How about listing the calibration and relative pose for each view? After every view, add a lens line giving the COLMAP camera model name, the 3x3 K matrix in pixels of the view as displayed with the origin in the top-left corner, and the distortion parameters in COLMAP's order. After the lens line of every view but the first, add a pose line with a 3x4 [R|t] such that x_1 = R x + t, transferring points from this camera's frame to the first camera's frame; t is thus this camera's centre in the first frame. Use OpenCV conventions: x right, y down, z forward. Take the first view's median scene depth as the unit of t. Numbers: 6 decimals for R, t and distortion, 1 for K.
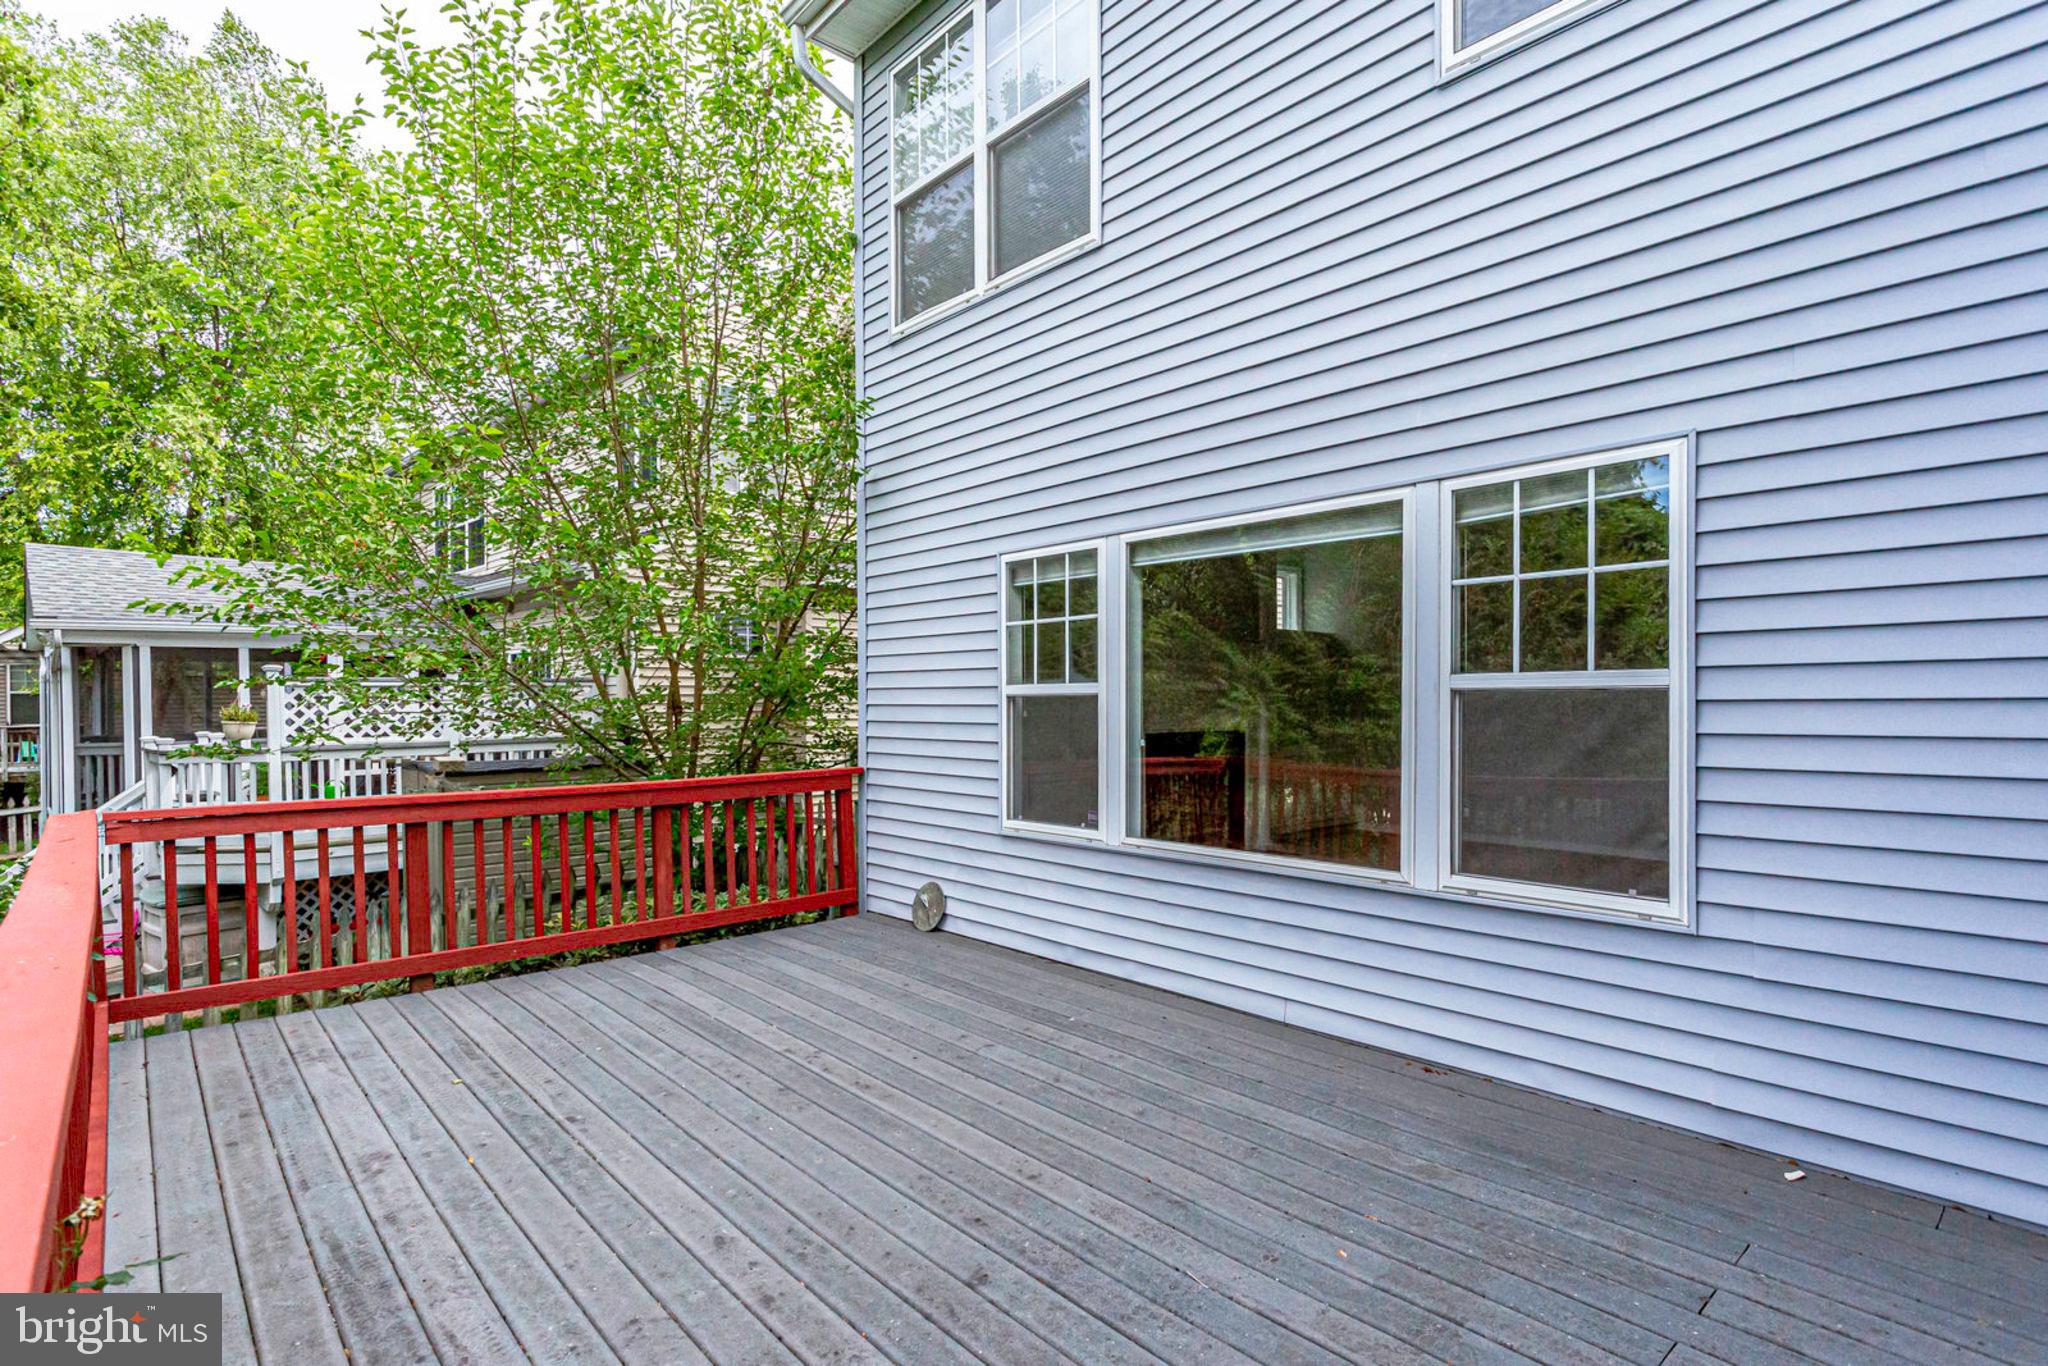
lens RADIAL K [[1005.8, 0, 1024.0], [0, 1005.8, 683.0], [0, 0, 1]] dist [0.014225, 0.000765]
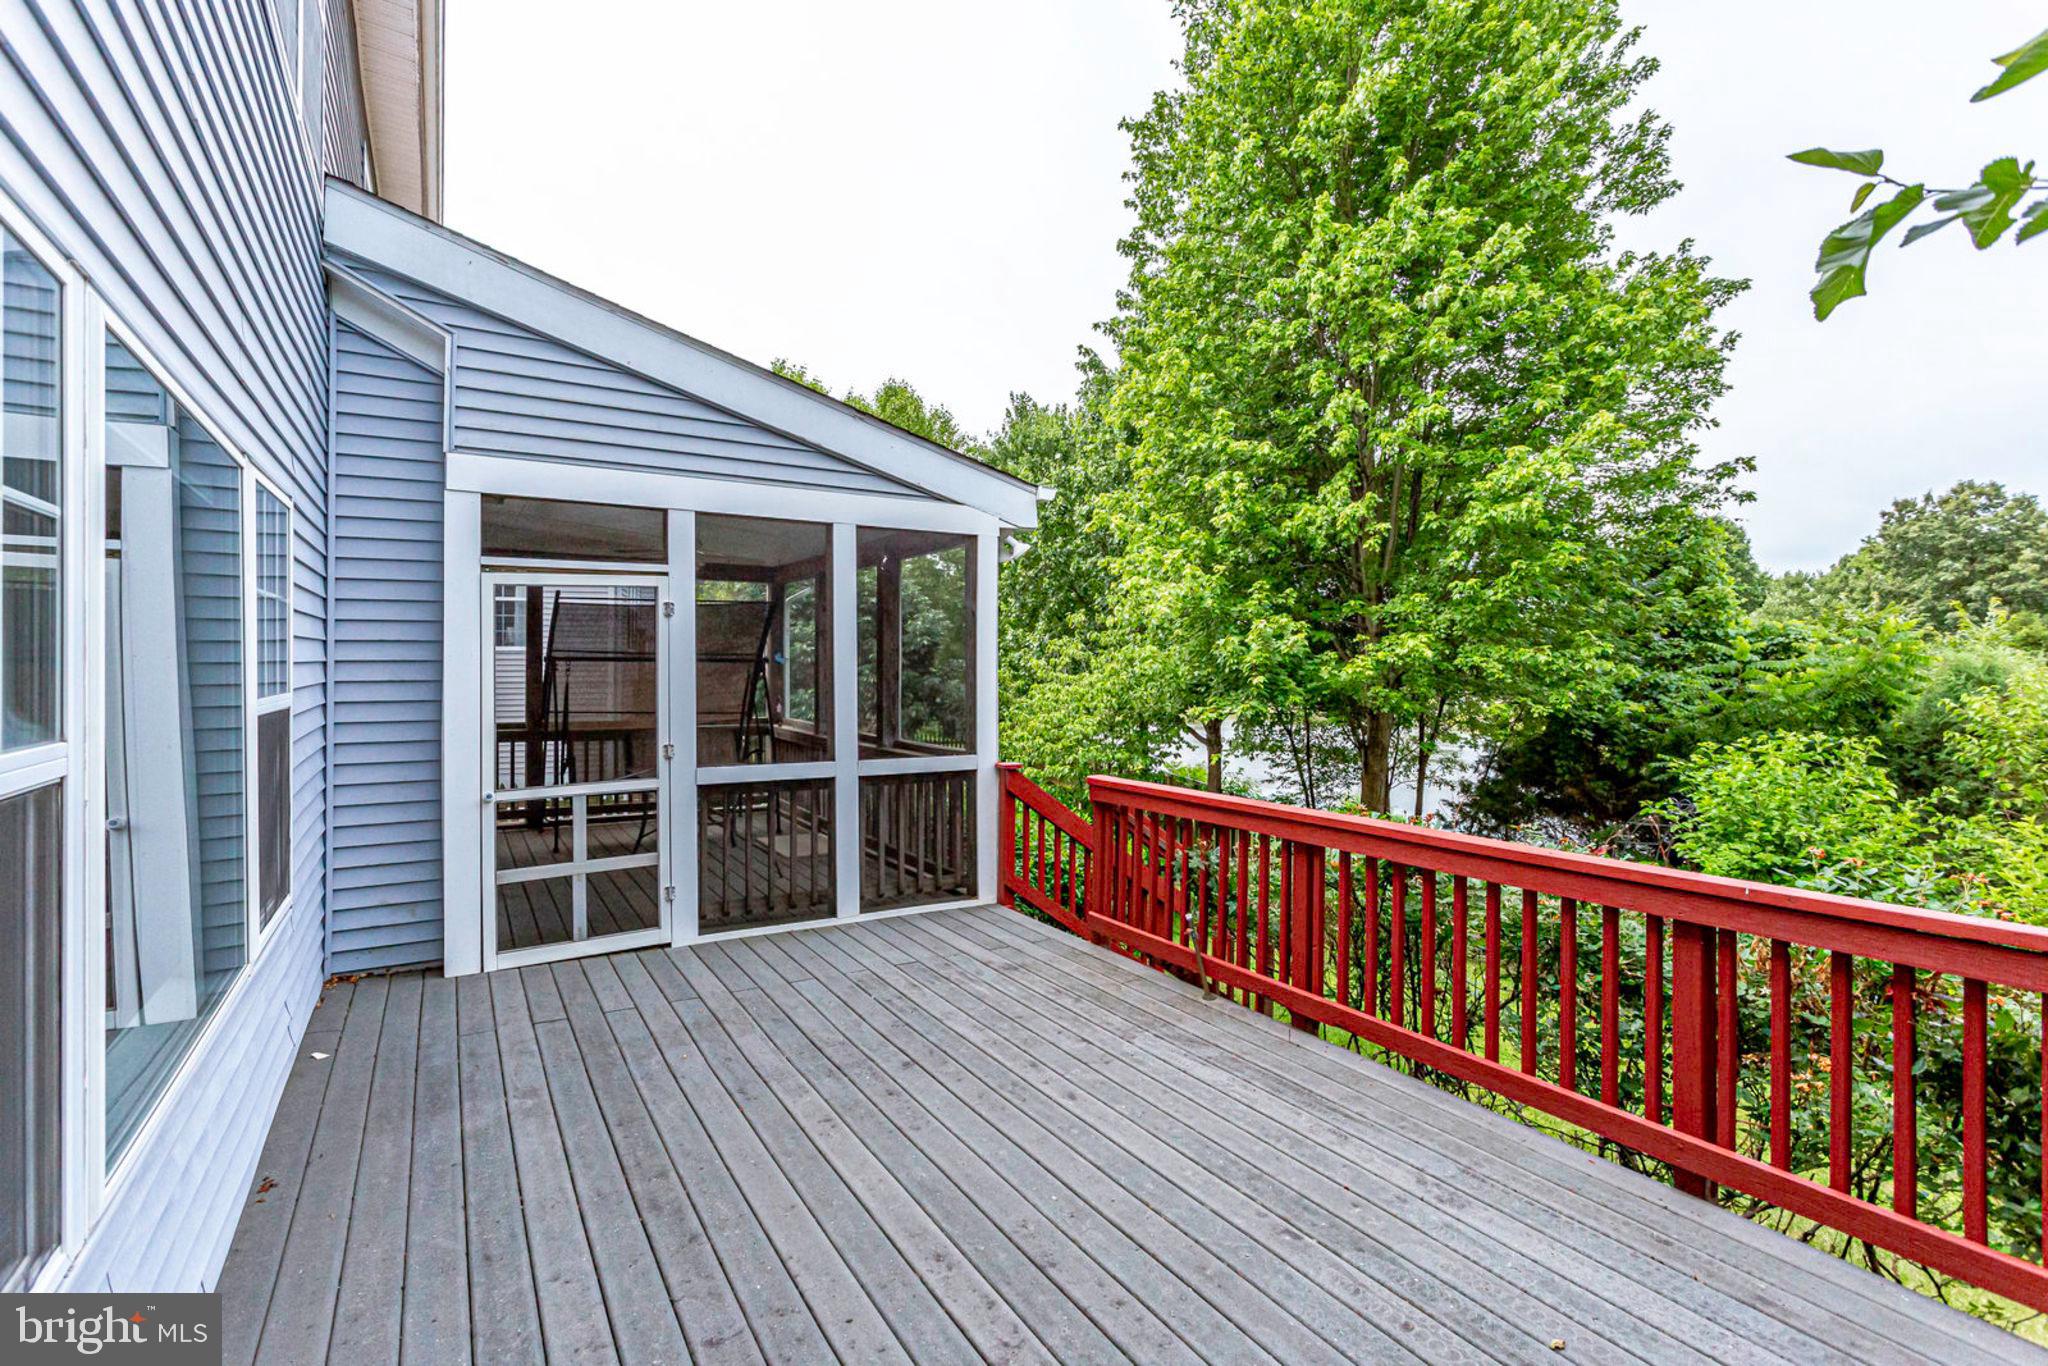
lens RADIAL K [[1005.8, 0, 1024.0], [0, 1005.8, 683.0], [0, 0, 1]] dist [0.014225, 0.000765]
pose [[-0.982879, 0.001487, 0.184244, -0.433017], [0.002391, 0.999986, 0.004686, -0.031080], [-0.184235, 0.005046, -0.982869, 2.095242]]
